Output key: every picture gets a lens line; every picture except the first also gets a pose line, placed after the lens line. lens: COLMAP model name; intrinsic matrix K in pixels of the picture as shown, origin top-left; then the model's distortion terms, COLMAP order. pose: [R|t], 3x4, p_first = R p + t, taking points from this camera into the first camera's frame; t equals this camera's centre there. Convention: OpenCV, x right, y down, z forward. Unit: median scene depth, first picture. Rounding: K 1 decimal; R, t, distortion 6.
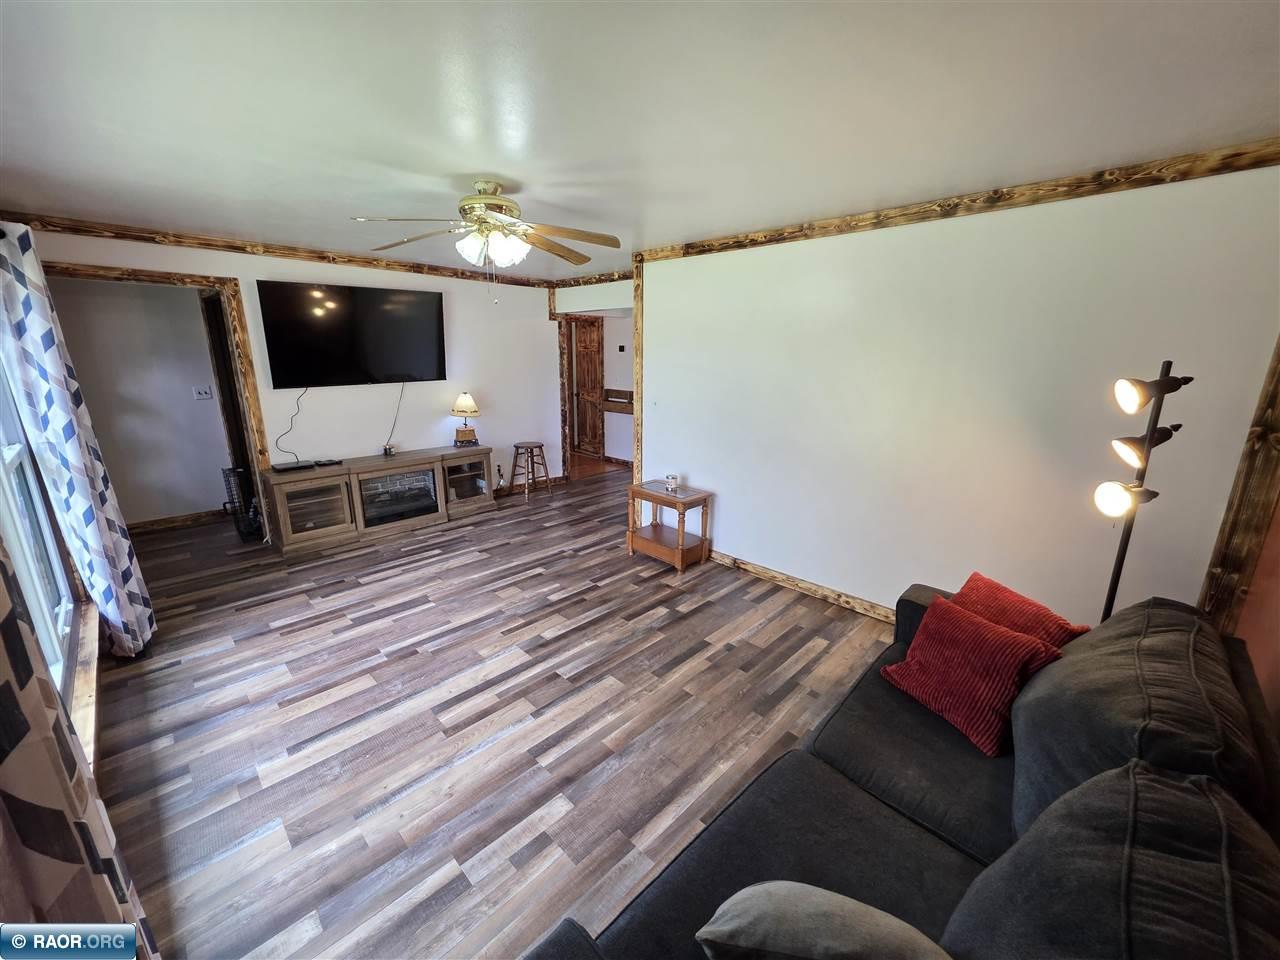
lens RADIAL K [[509.2, 0, 639.0], [0, 509.2, 475.1], [0, 0, 1]] dist [0.002462, -0.000227]
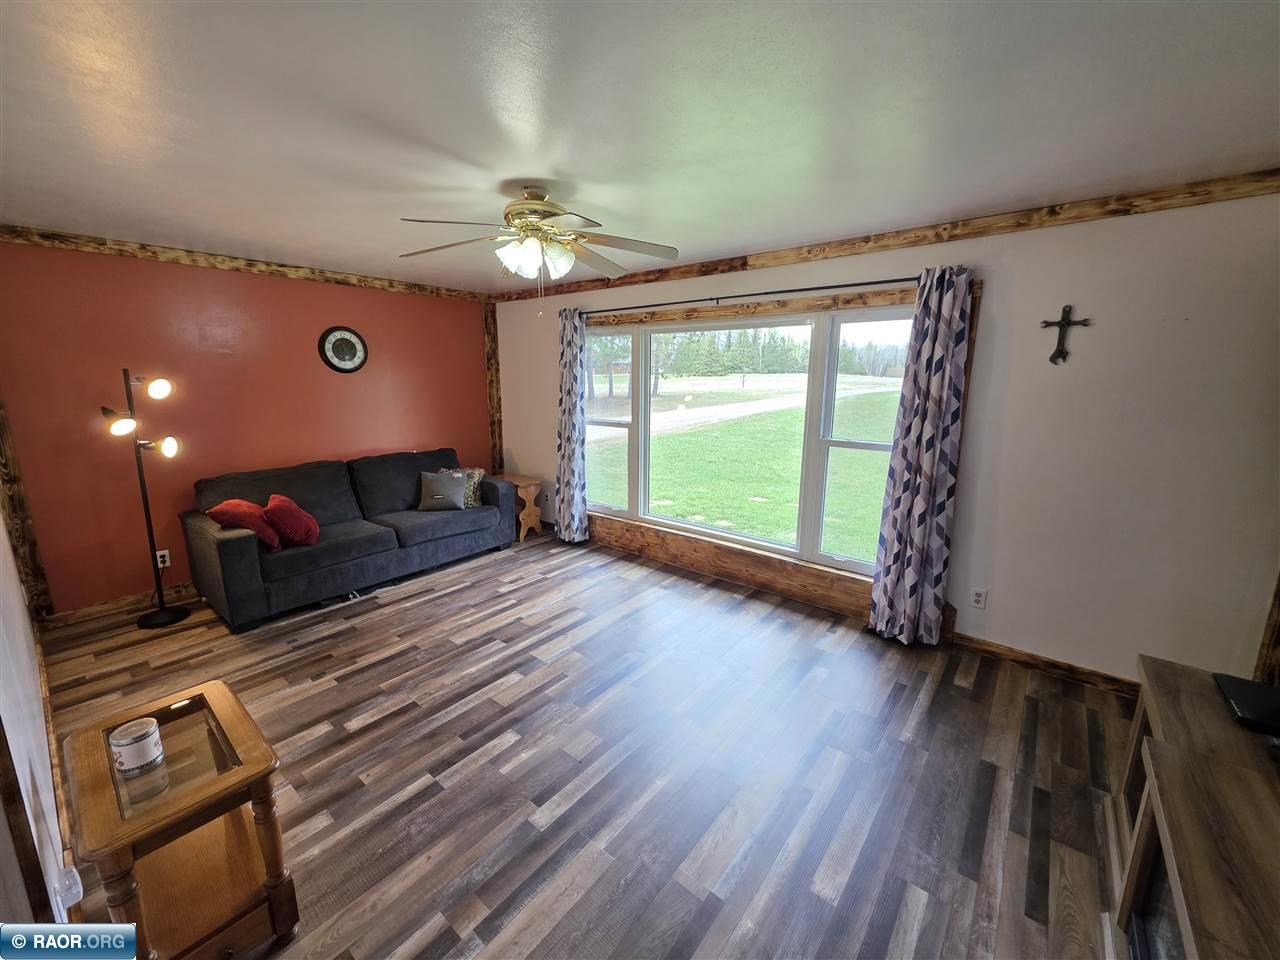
lens RADIAL K [[509.2, 0, 639.0], [0, 509.2, 475.1], [0, 0, 1]] dist [0.002462, -0.000227]
pose [[-0.995340, 0.007743, -0.096120, -0.309893], [-0.033967, 0.904738, 0.424612, -0.400000], [0.090251, 0.425898, -0.900258, 1.660976]]
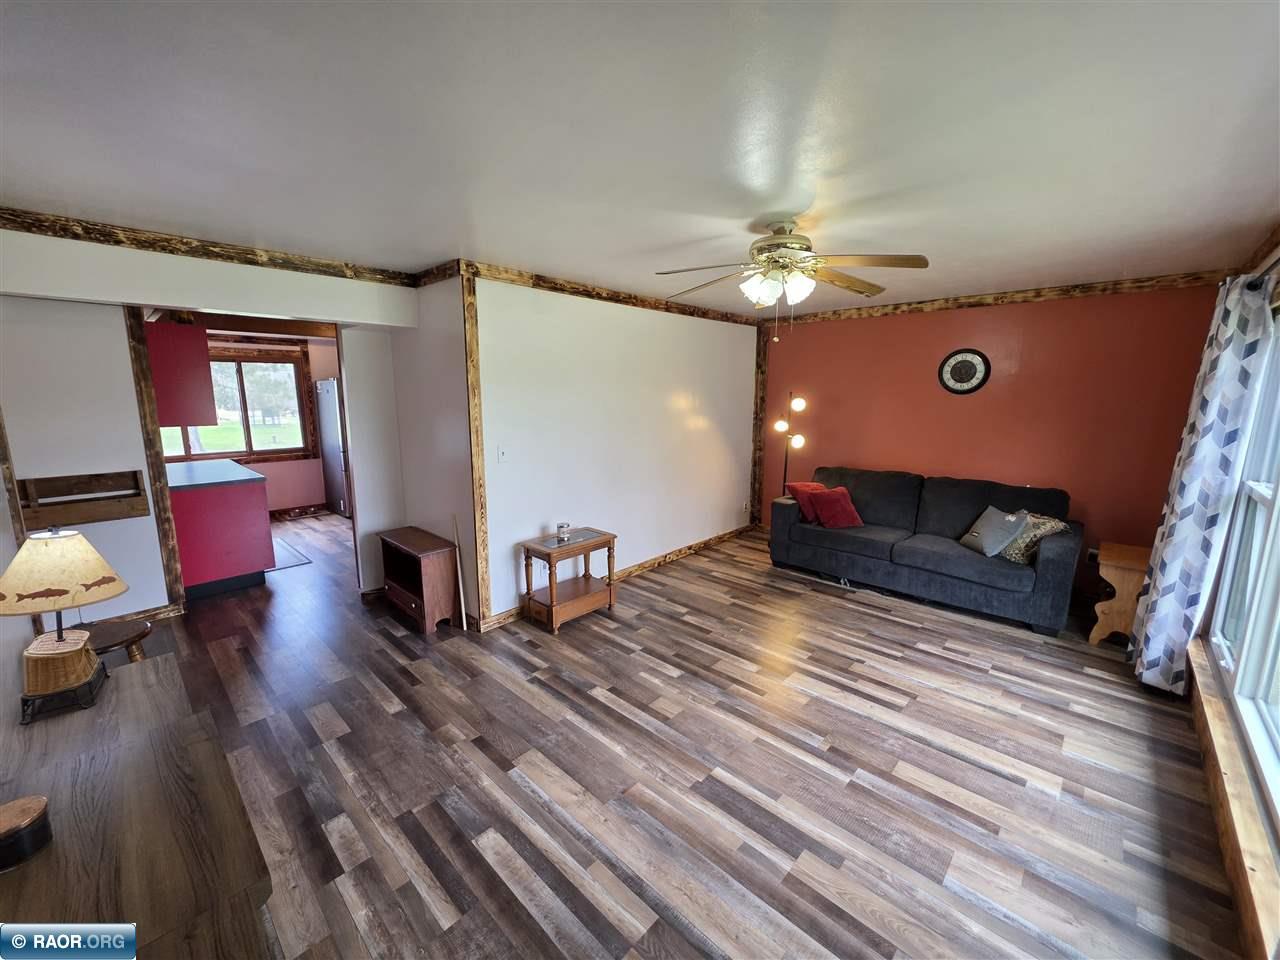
lens RADIAL K [[509.2, 0, 639.0], [0, 509.2, 475.1], [0, 0, 1]] dist [0.002462, -0.000227]
pose [[-0.021255, -0.168569, 0.985461, -1.081742], [0.239642, 0.956090, 0.168713, -0.268088], [-0.970629, 0.239744, 0.020074, 1.091563]]
